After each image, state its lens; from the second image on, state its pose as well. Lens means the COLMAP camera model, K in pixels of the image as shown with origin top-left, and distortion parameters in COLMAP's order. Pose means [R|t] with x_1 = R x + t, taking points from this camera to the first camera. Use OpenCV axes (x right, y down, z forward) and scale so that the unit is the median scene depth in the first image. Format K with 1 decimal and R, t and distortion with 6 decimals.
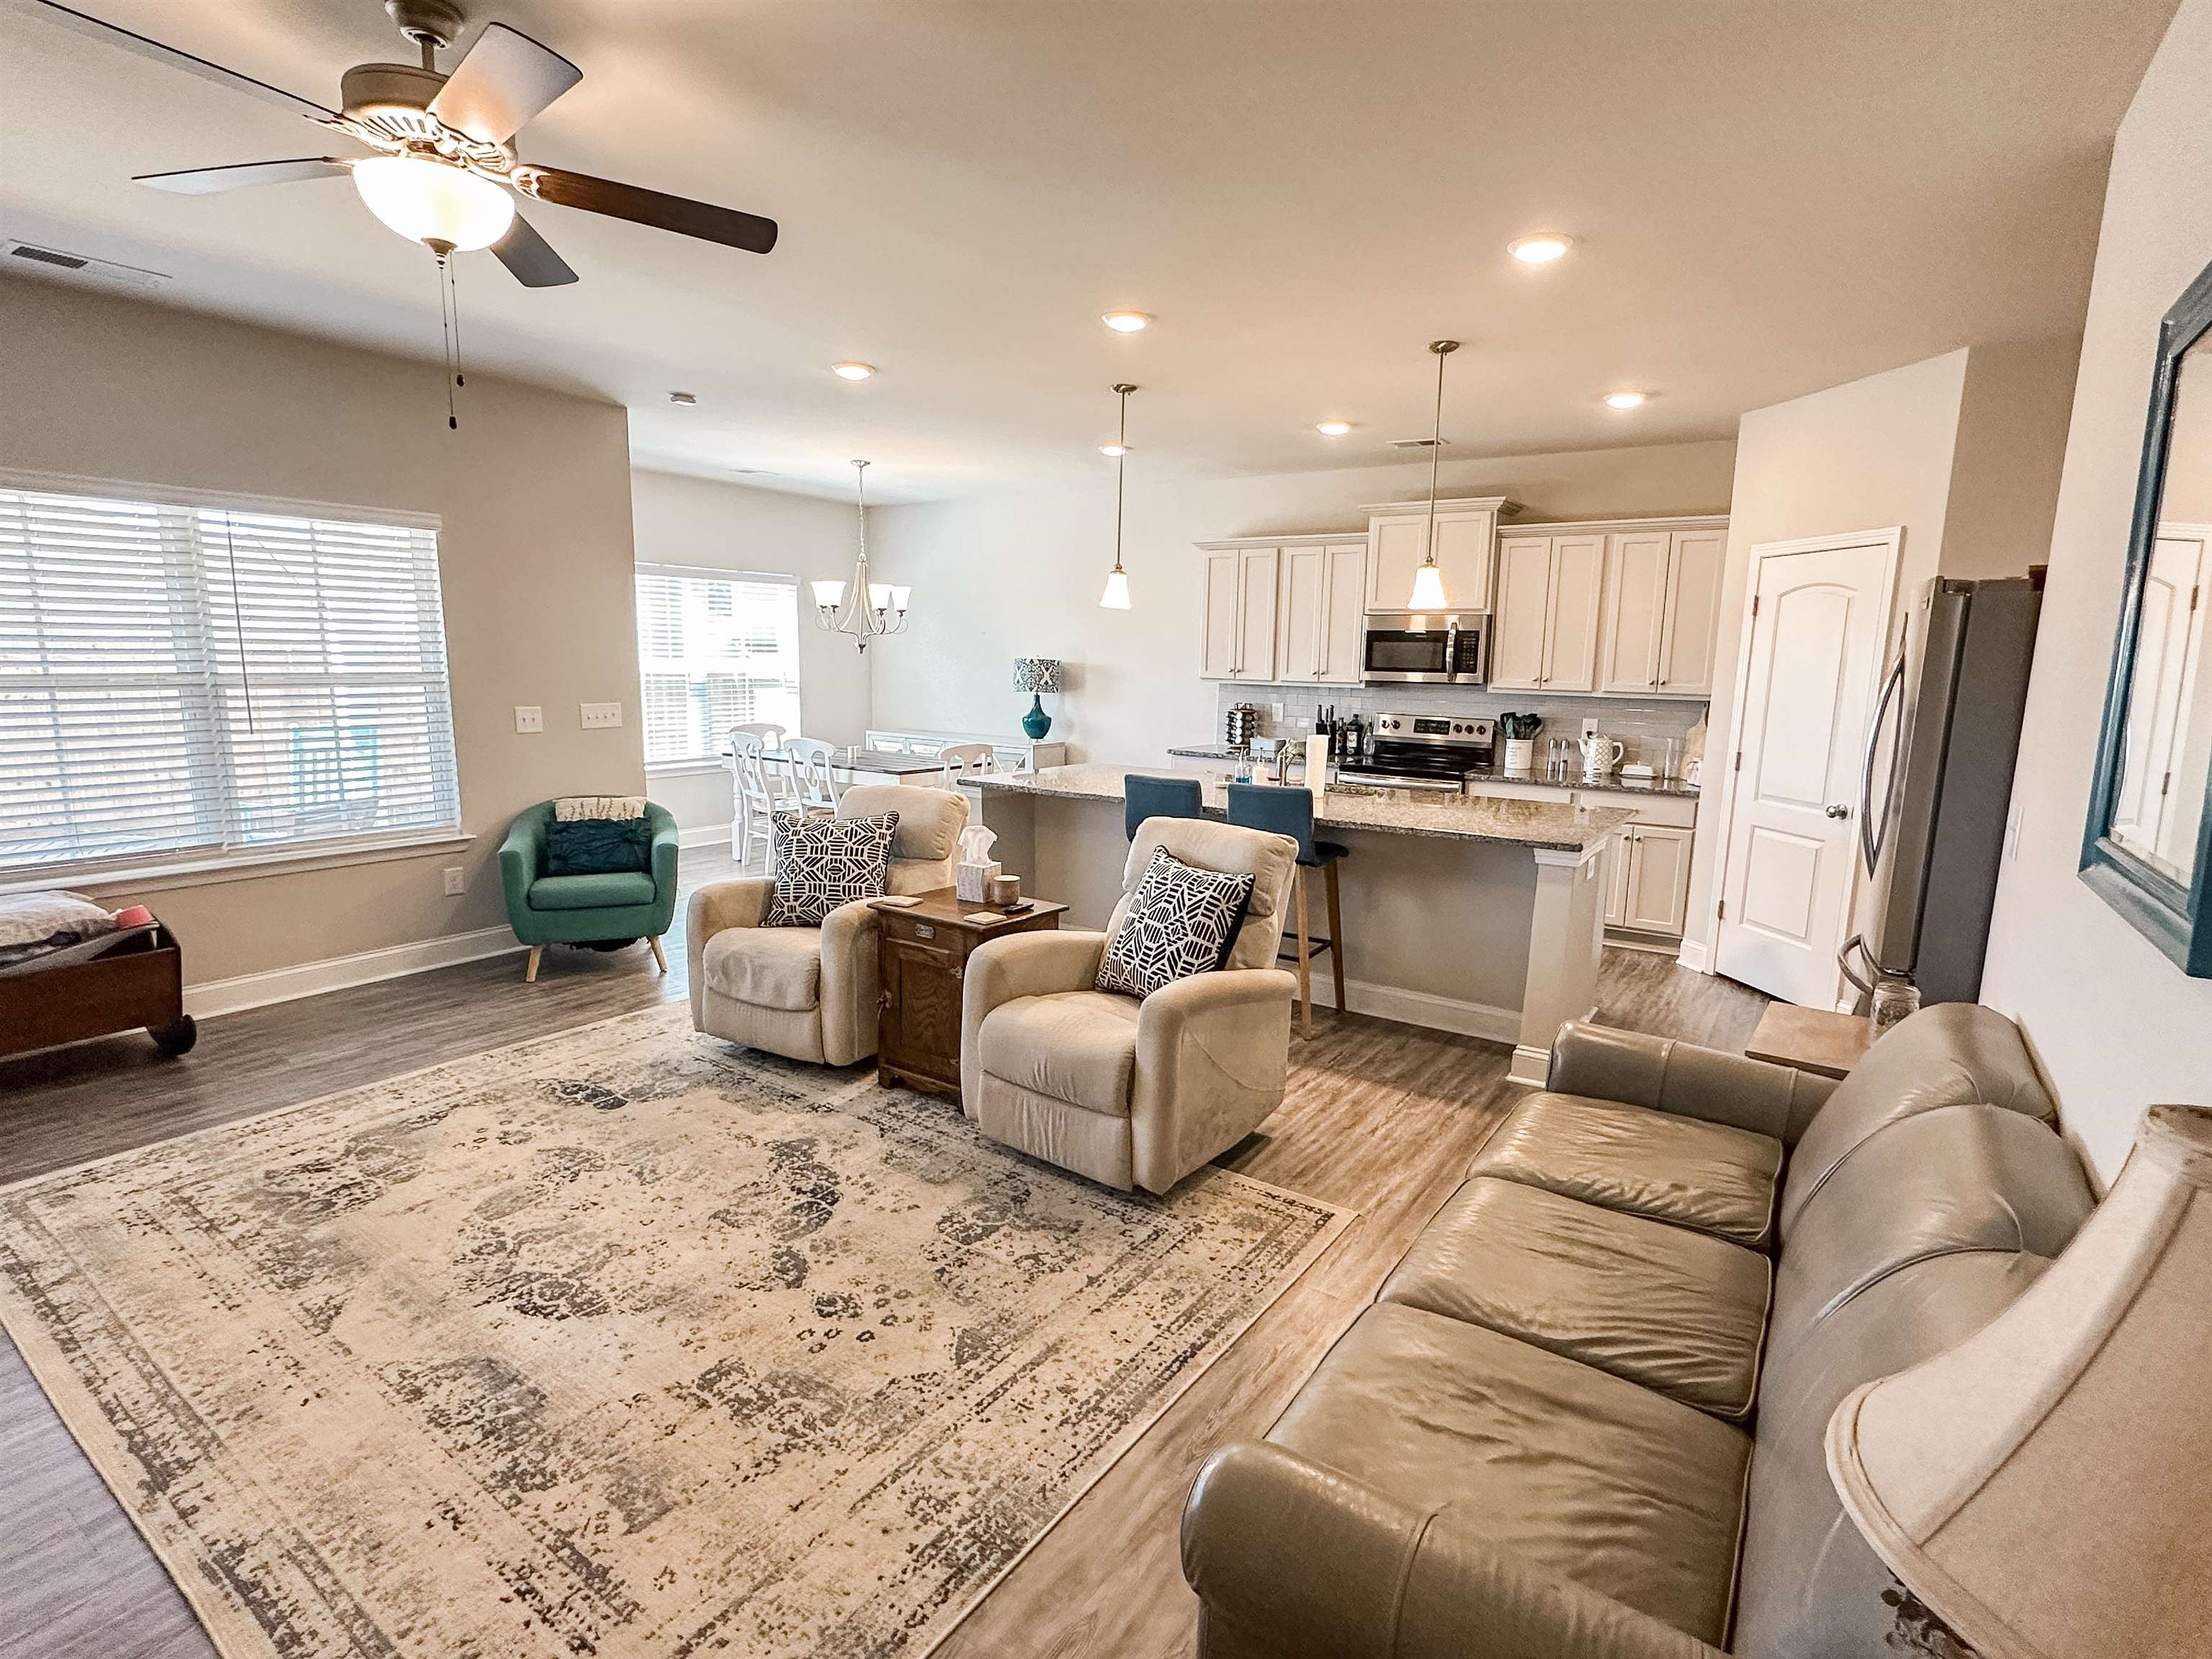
lens RADIAL K [[1096.9, 0, 1101.4], [0, 1096.9, 830.0], [0, 0, 1]] dist [0.002063, 0.000117]
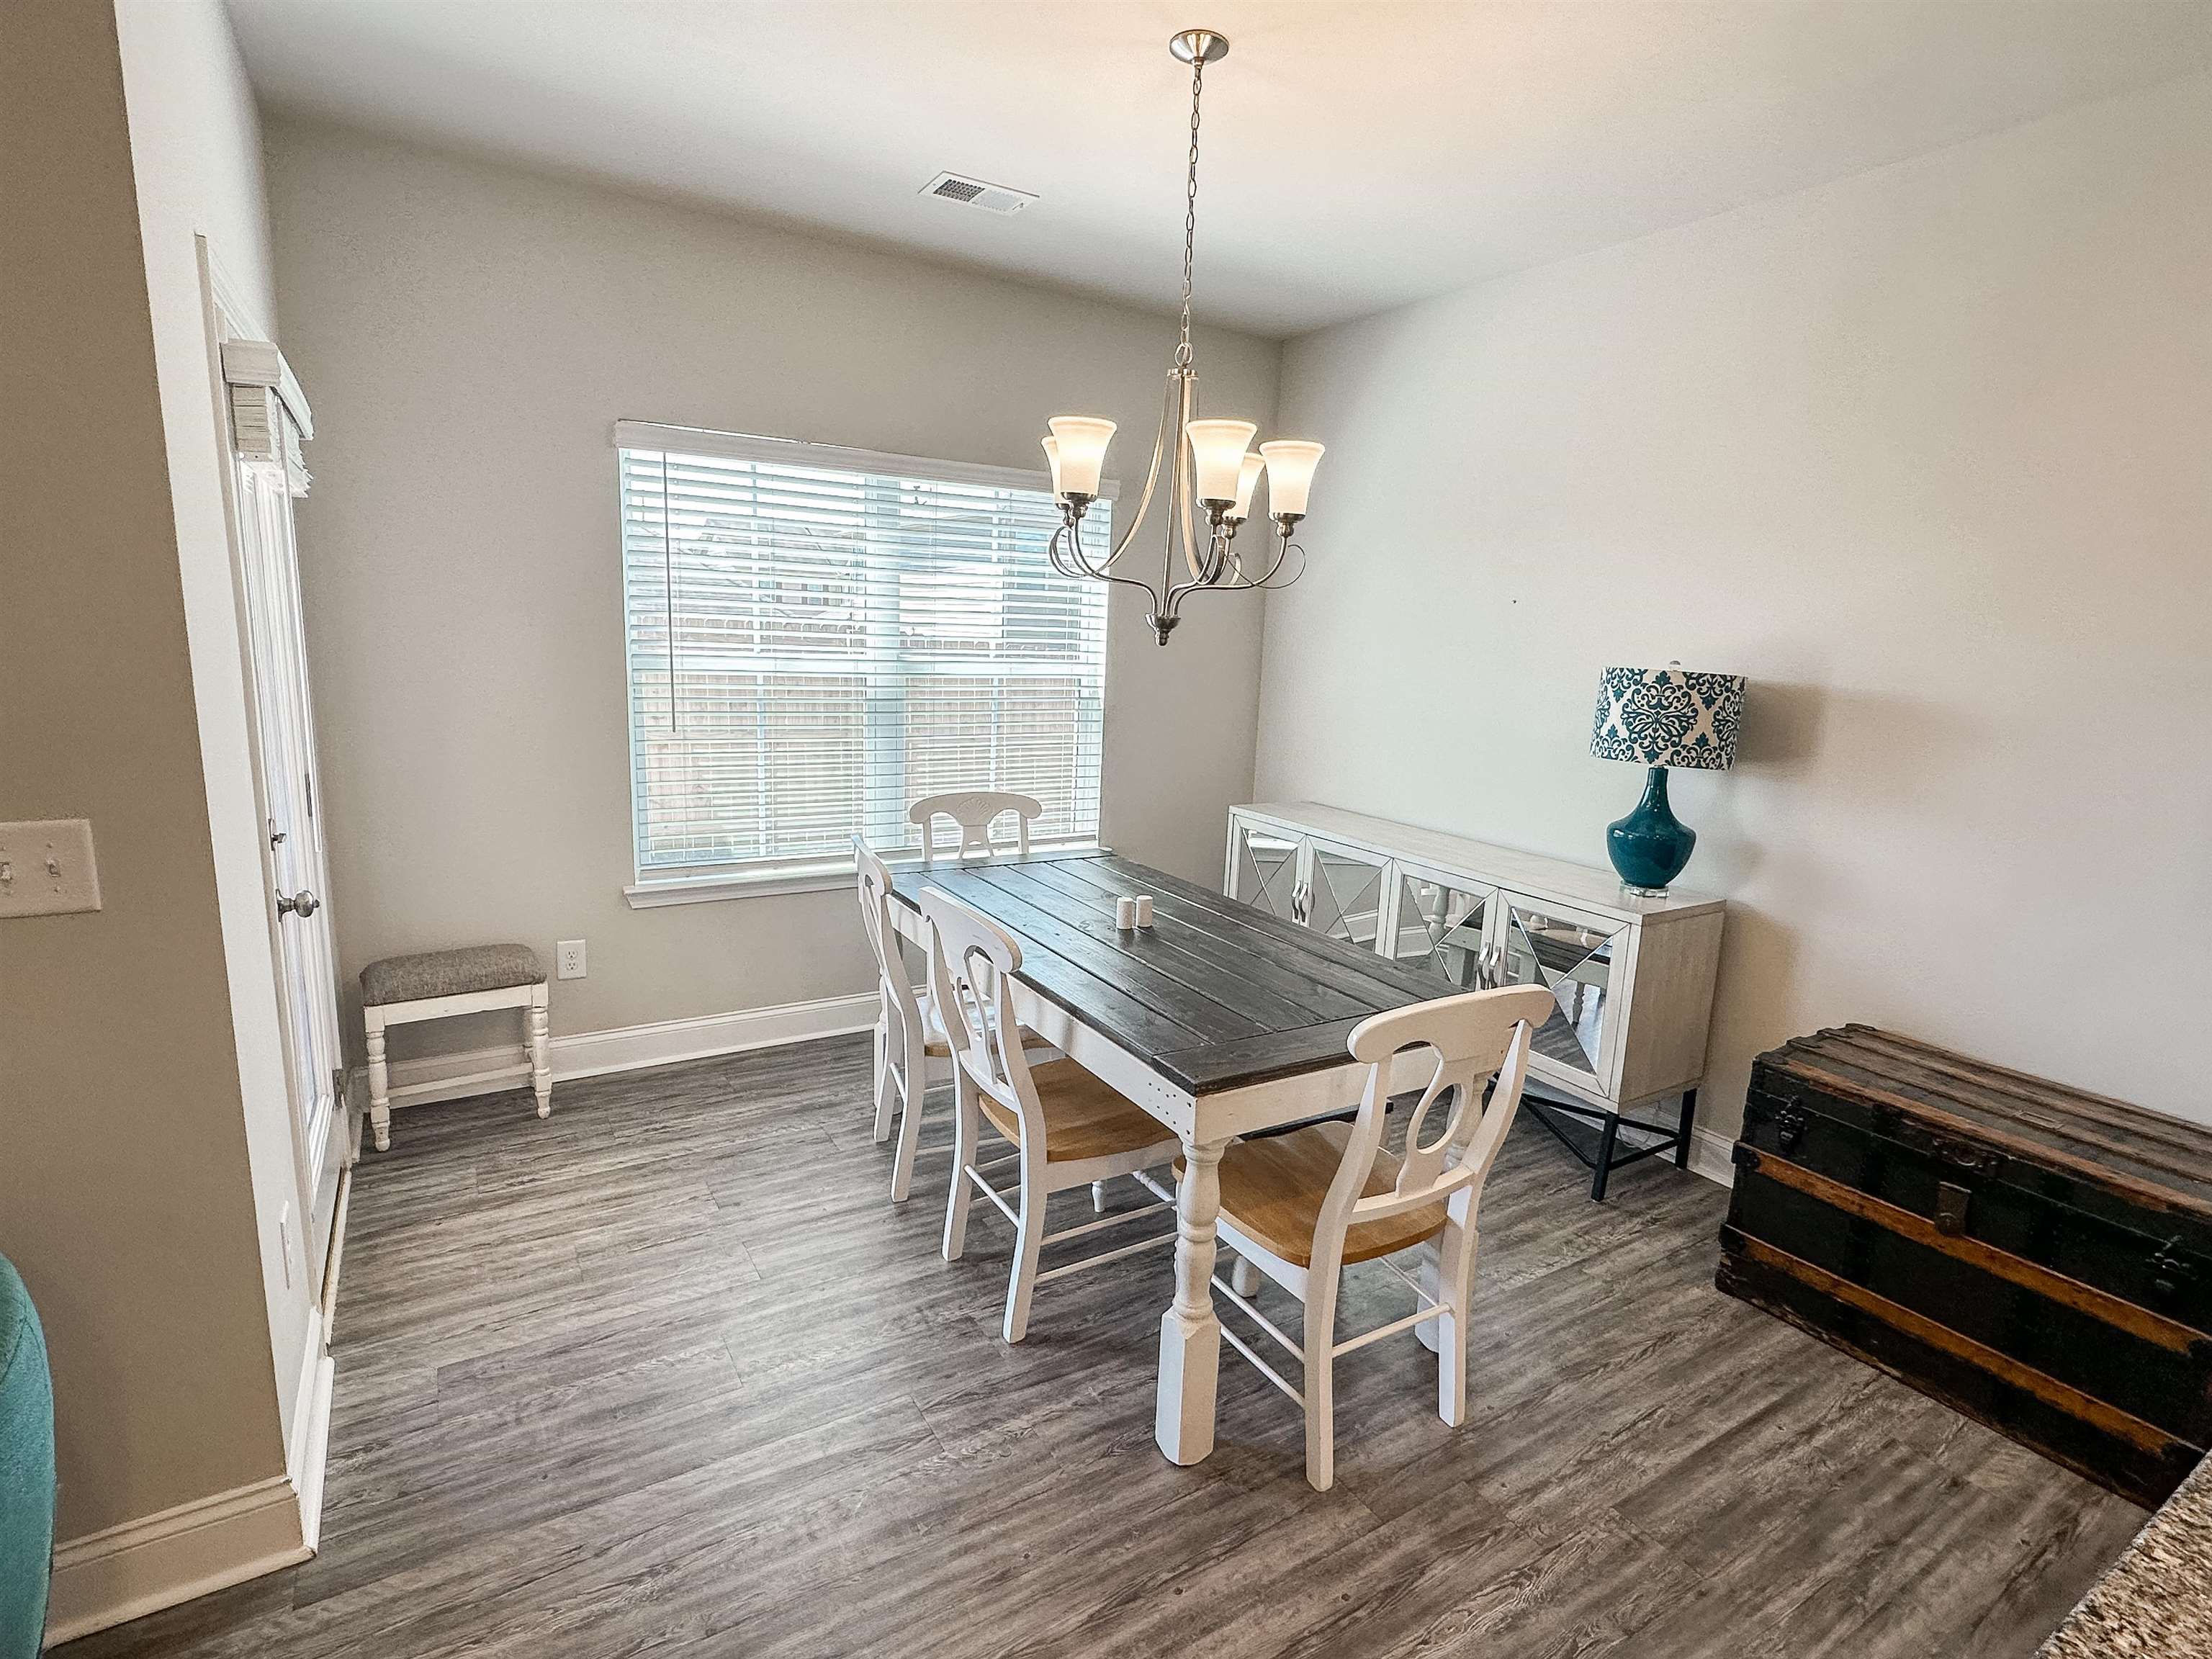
lens RADIAL K [[1096.9, 0, 1116.0], [0, 1096.9, 833.6], [0, 0, 1]] dist [0.002063, 0.000117]
pose [[0.919038, 0.084517, -0.385001, -0.084232], [-0.084356, 0.996285, 0.017342, -0.094266], [0.385036, 0.016539, 0.922753, 0.601173]]
